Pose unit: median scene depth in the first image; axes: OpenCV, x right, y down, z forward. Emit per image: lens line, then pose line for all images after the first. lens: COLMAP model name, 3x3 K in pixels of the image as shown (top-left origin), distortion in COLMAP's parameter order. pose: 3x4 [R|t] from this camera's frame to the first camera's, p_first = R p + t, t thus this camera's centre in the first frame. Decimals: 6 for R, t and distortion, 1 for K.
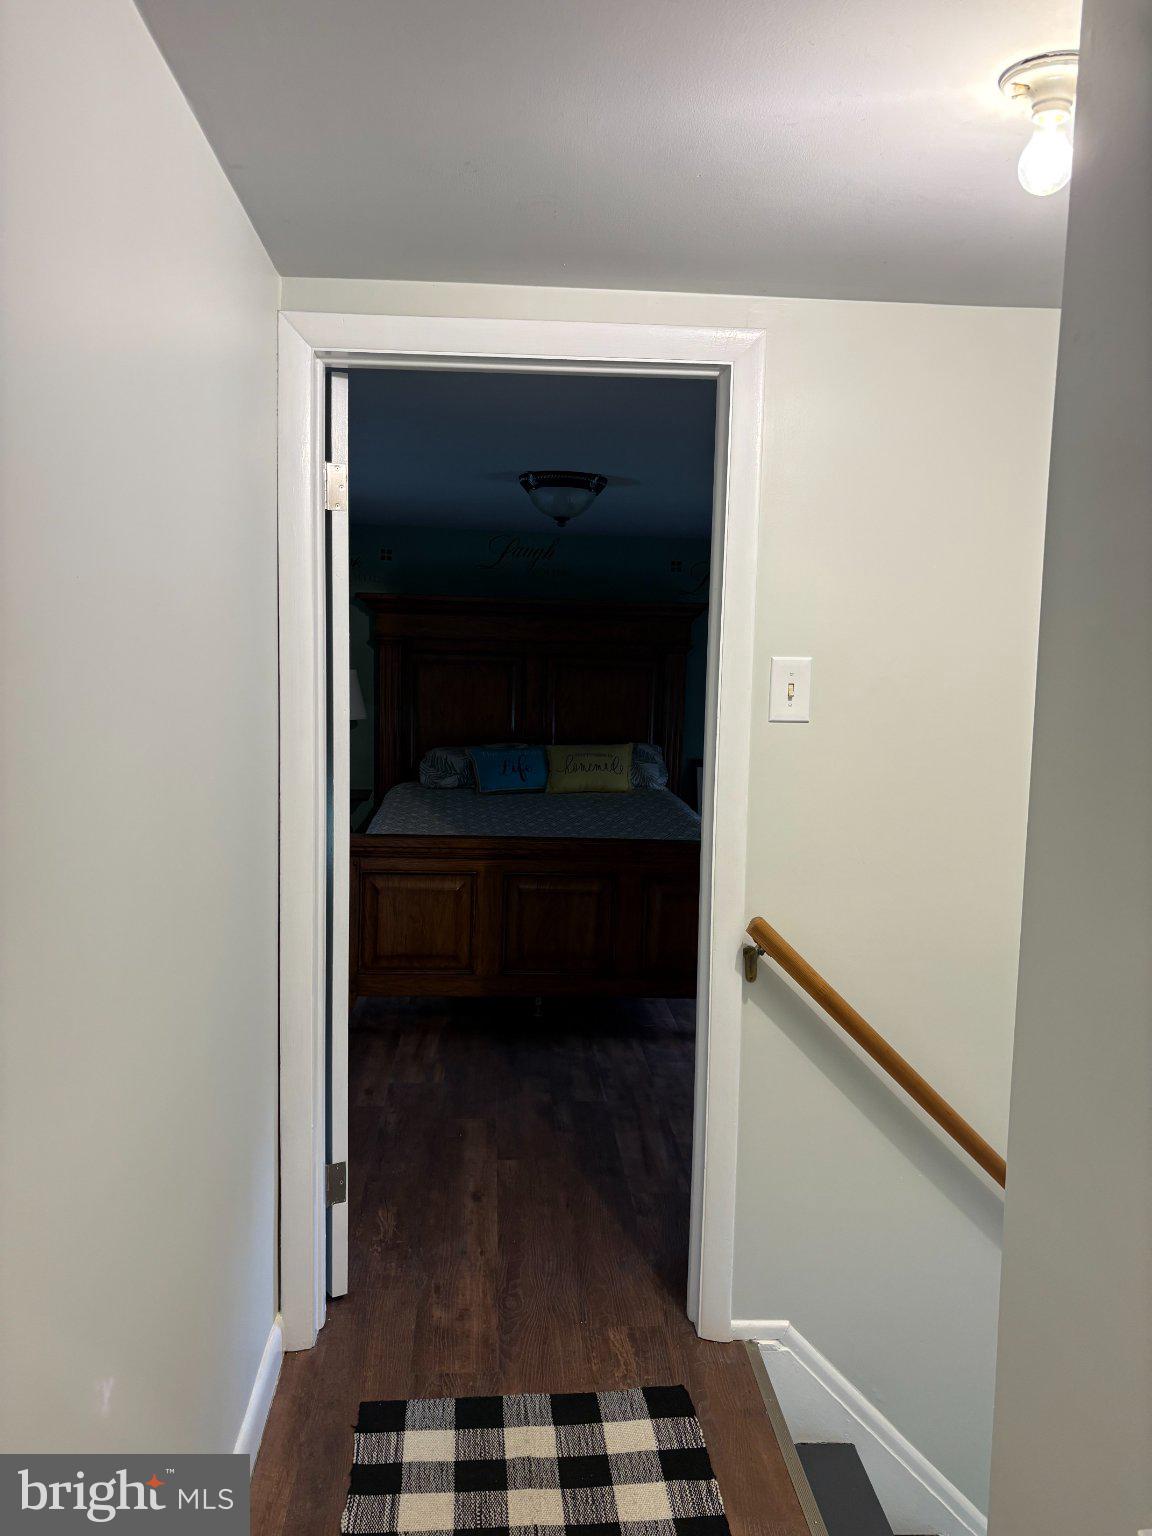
lens RADIAL K [[1180.3, 0, 576.0], [0, 1180.3, 768.0], [0, 0, 1]] dist [-0.040933, 0.002867]
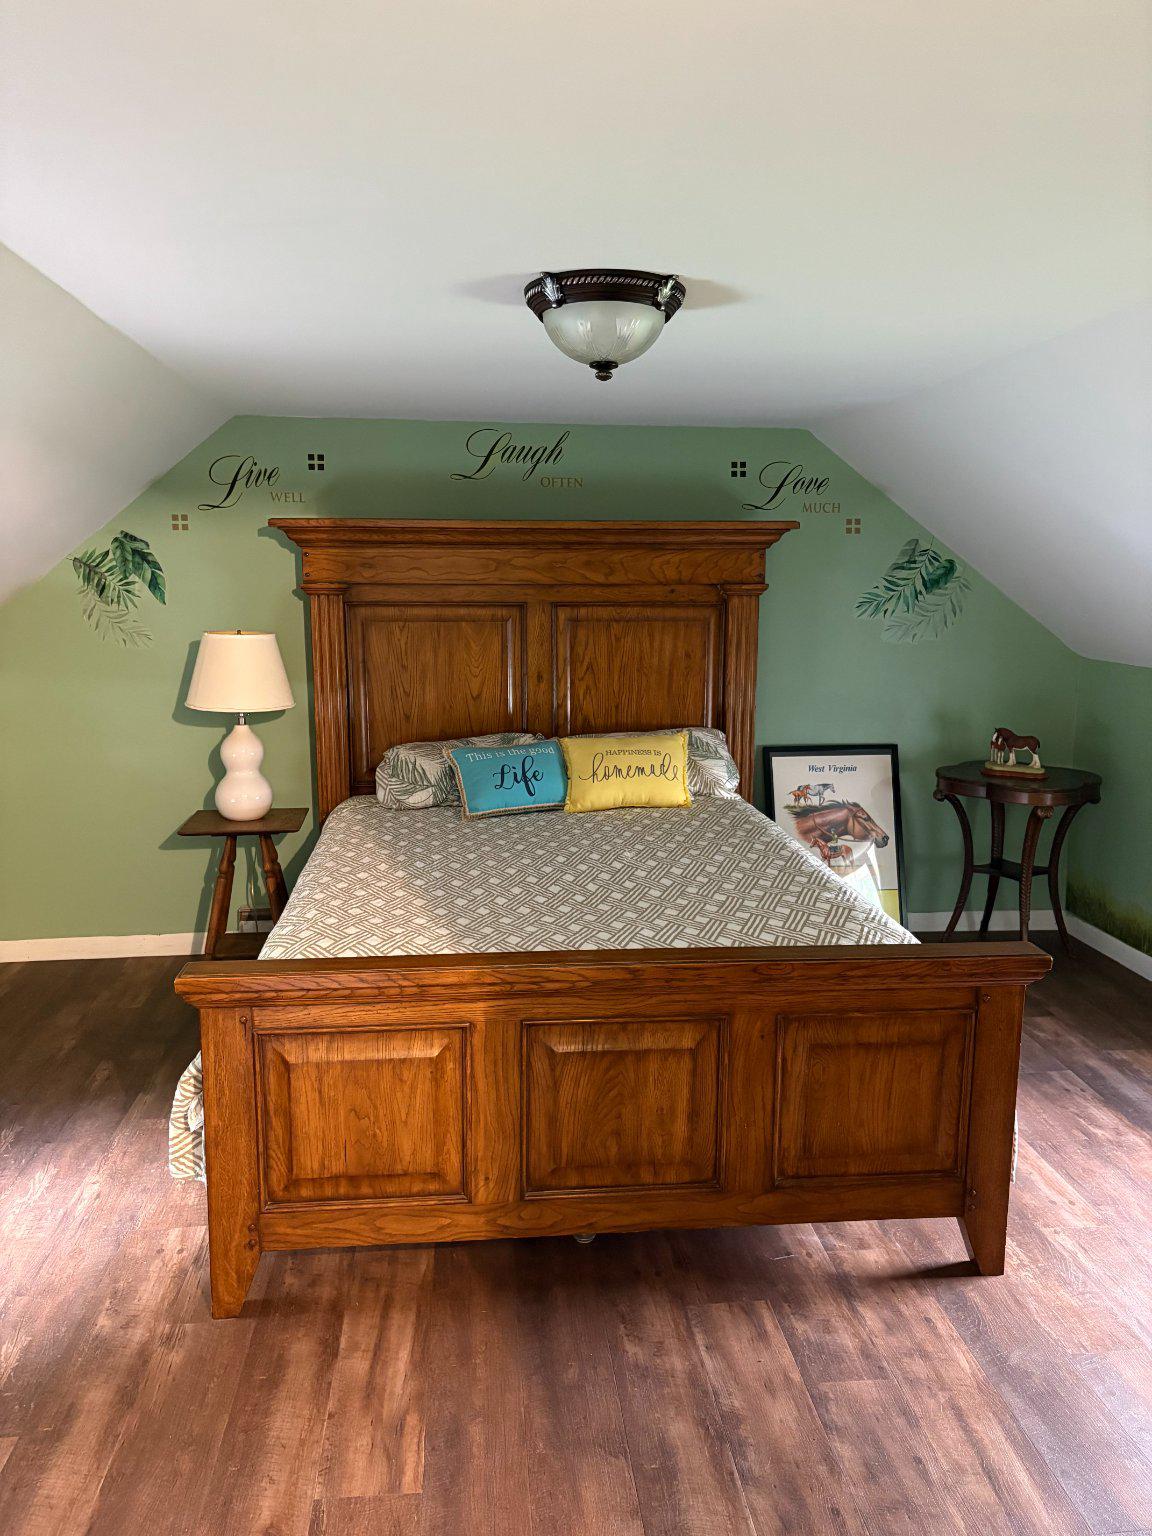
lens RADIAL K [[1180.3, 0, 576.0], [0, 1180.3, 768.0], [0, 0, 1]] dist [-0.040933, 0.002867]
pose [[0.999449, -0.028472, 0.017045, -0.040350], [0.027491, 0.998094, 0.055254, -0.055213], [-0.018586, -0.054755, 0.998327, 0.447868]]
